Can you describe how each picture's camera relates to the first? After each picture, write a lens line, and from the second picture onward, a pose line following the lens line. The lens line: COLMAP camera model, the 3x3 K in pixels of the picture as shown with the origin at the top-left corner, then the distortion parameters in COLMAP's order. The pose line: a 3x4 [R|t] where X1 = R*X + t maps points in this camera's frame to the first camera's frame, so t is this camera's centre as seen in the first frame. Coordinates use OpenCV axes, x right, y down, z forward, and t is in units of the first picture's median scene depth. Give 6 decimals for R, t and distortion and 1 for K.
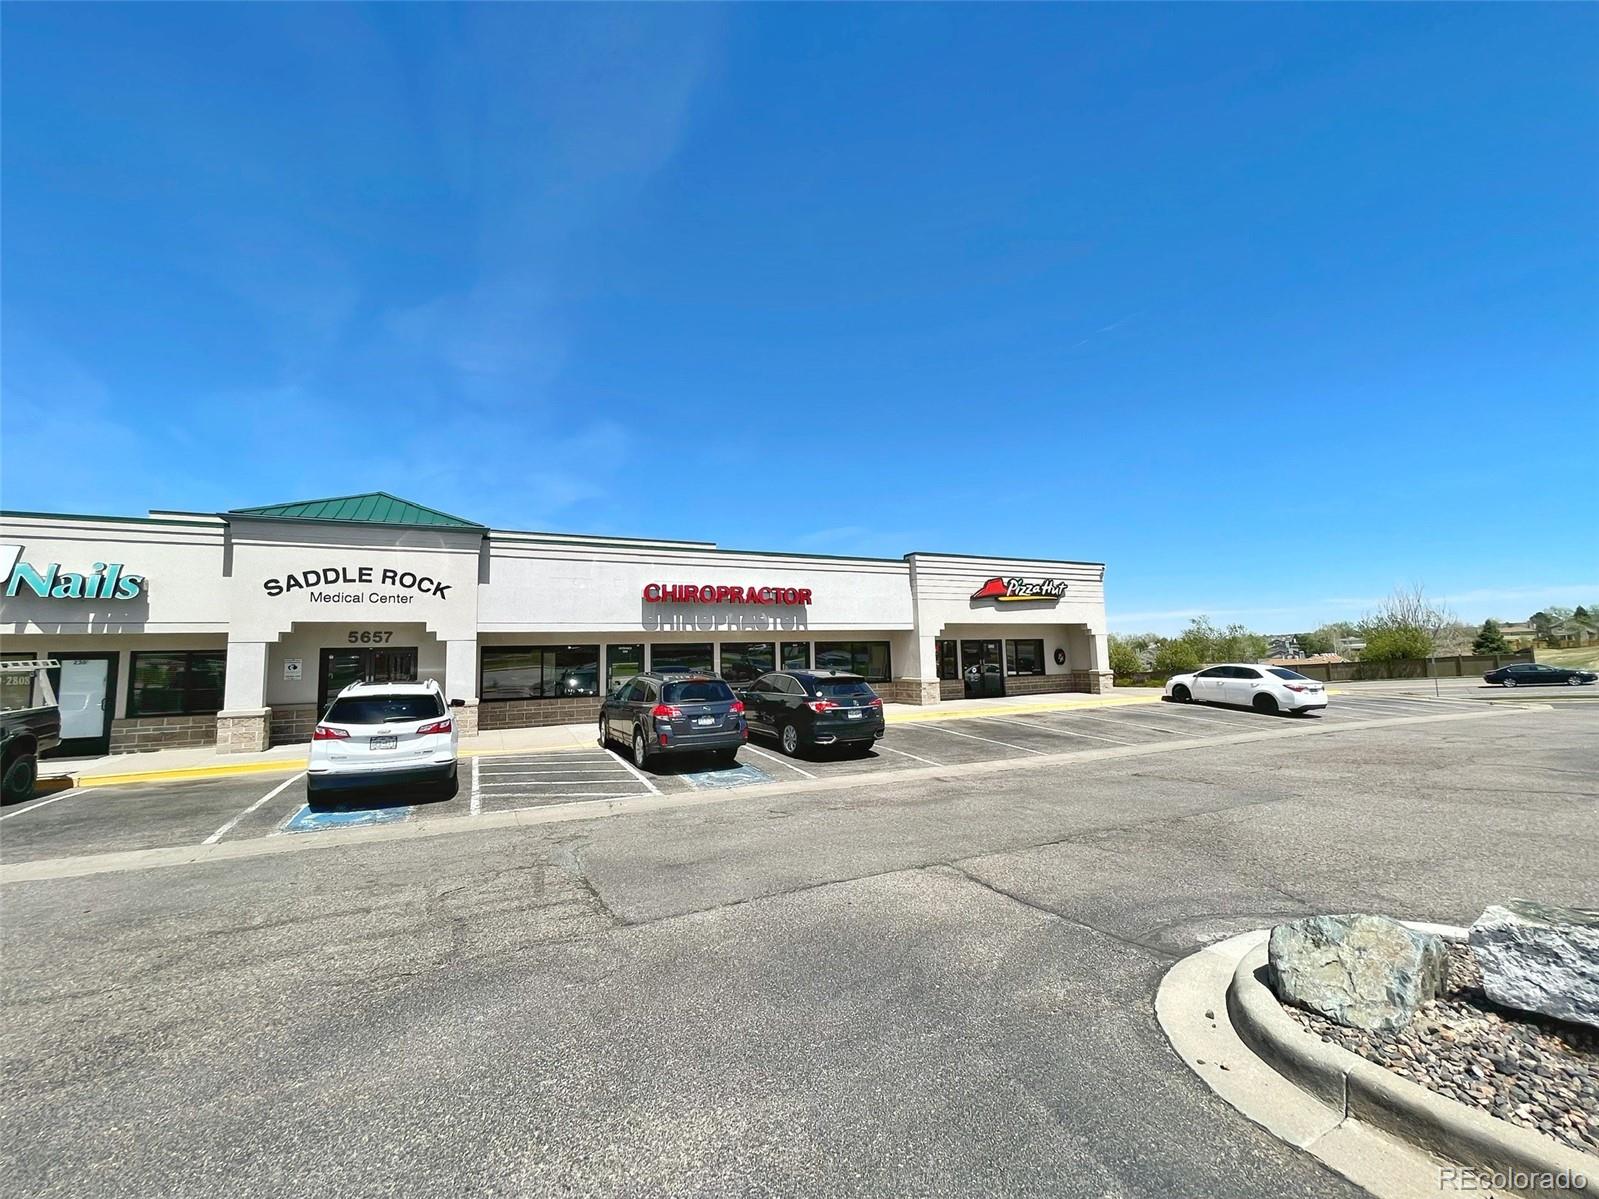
lens RADIAL K [[645.5, 0, 793.7], [0, 645.5, 605.3], [0, 0, 1]] dist [-0.004507, 0.001667]
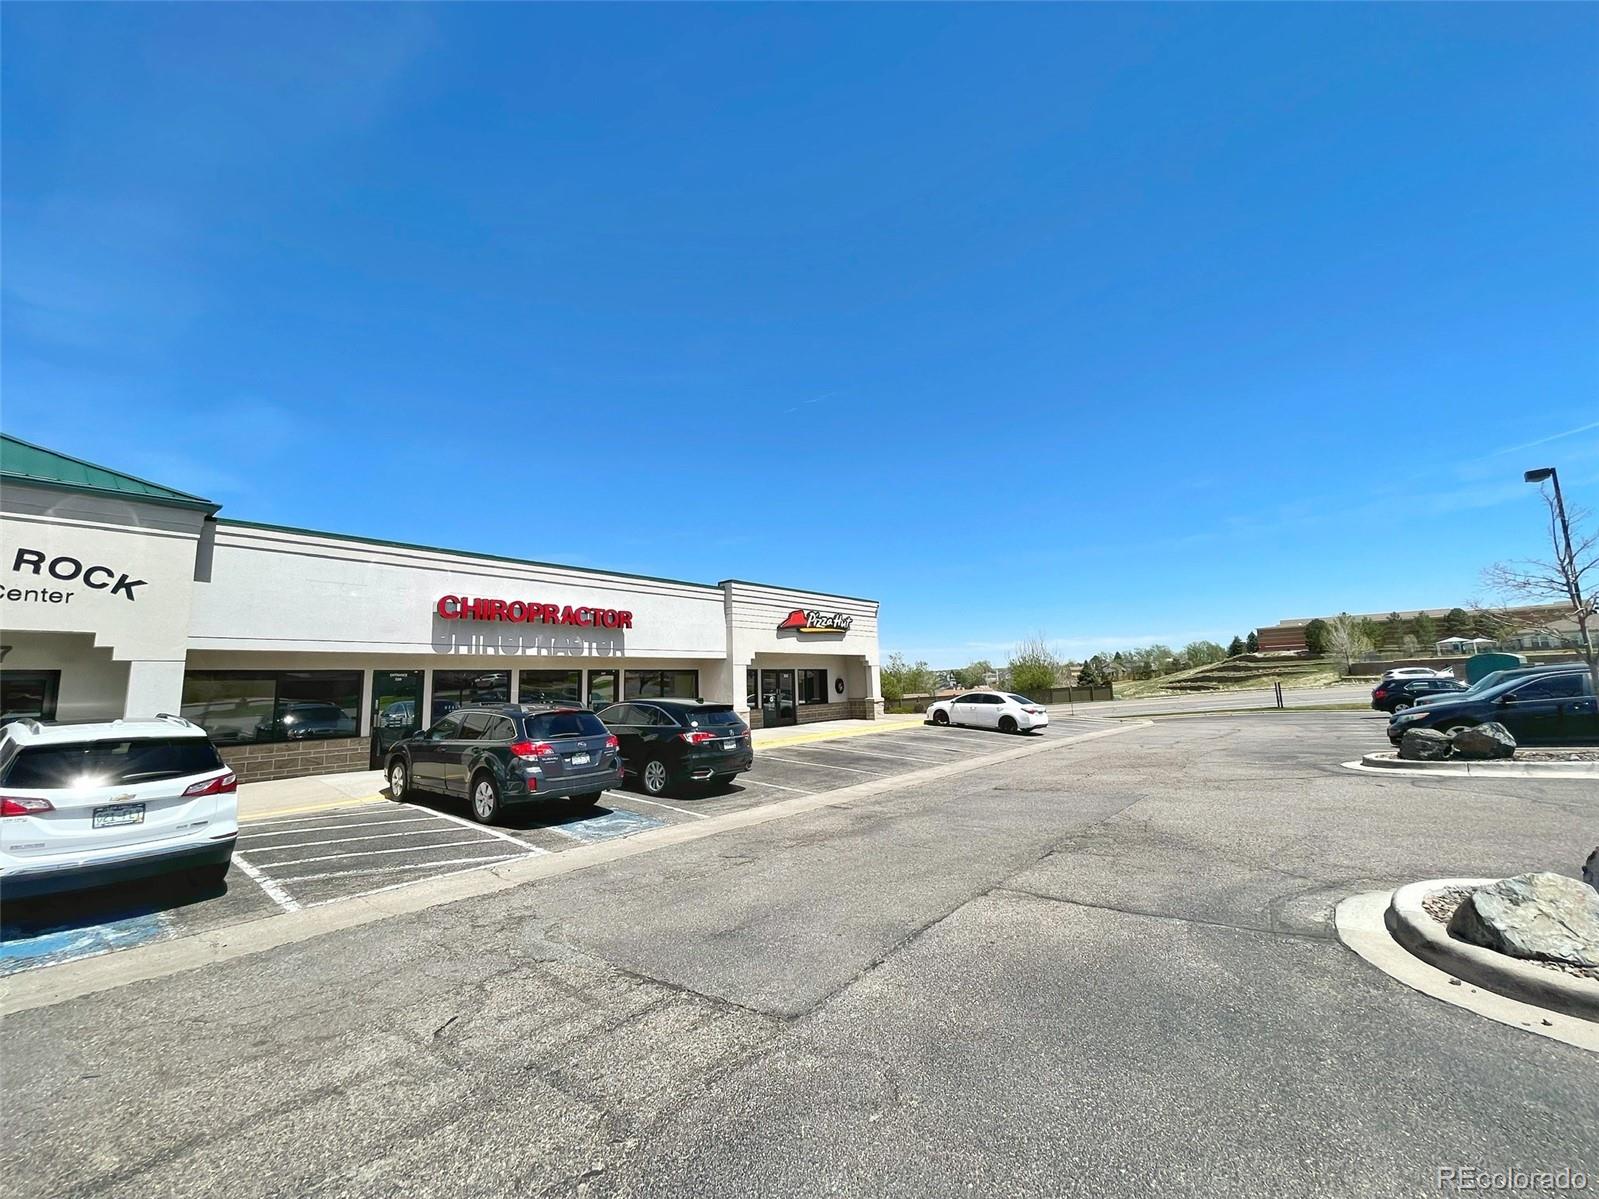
lens RADIAL K [[645.5, 0, 797.7], [0, 645.5, 597.0], [0, 0, 1]] dist [-0.004507, 0.001667]
pose [[0.909942, 0.054385, 0.411155, -0.188452], [-0.027959, 0.997154, -0.070021, 0.016330], [-0.413793, 0.052219, 0.908872, 0.088349]]
